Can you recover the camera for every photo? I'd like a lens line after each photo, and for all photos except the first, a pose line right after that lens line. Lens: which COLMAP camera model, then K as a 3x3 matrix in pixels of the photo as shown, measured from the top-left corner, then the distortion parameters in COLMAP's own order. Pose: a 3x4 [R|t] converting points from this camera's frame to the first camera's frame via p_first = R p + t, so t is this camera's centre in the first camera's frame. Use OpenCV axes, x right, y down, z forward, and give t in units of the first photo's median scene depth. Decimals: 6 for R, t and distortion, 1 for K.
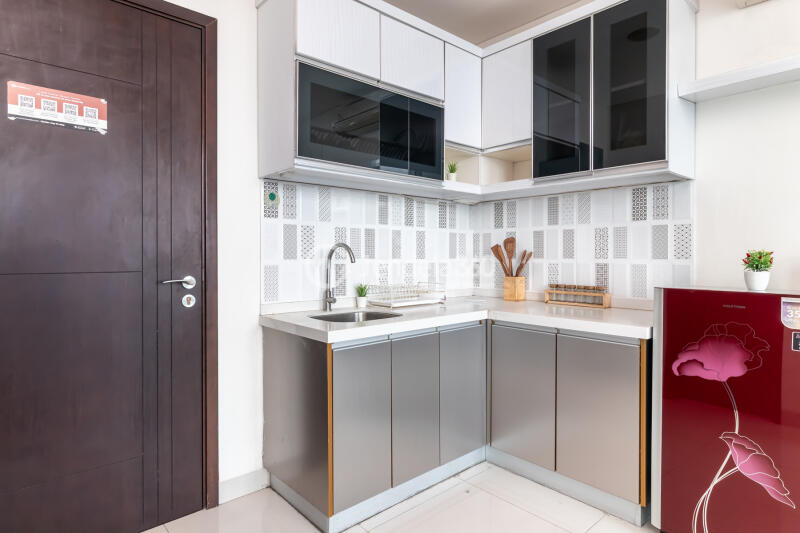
lens RADIAL K [[458.4, 0, 404.2], [0, 458.4, 253.7], [0, 0, 1]] dist [-0.000400, 0.001443]
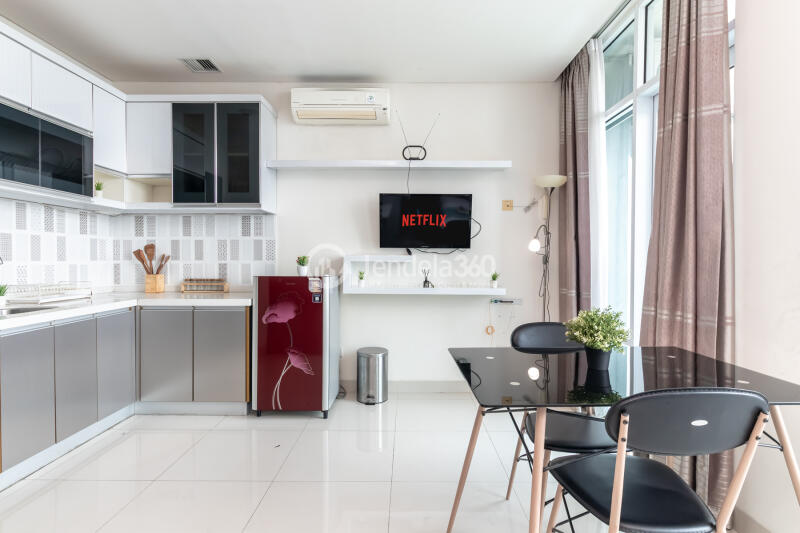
lens RADIAL K [[393.9, 0, 400.0], [0, 393.9, 266.5], [0, 0, 1]] dist [0.001635, 0.000799]
pose [[0.672340, -0.015096, 0.740088, -0.134869], [-0.003265, 0.999722, 0.023358, -0.000820], [-0.740235, -0.018121, 0.672104, -0.300166]]
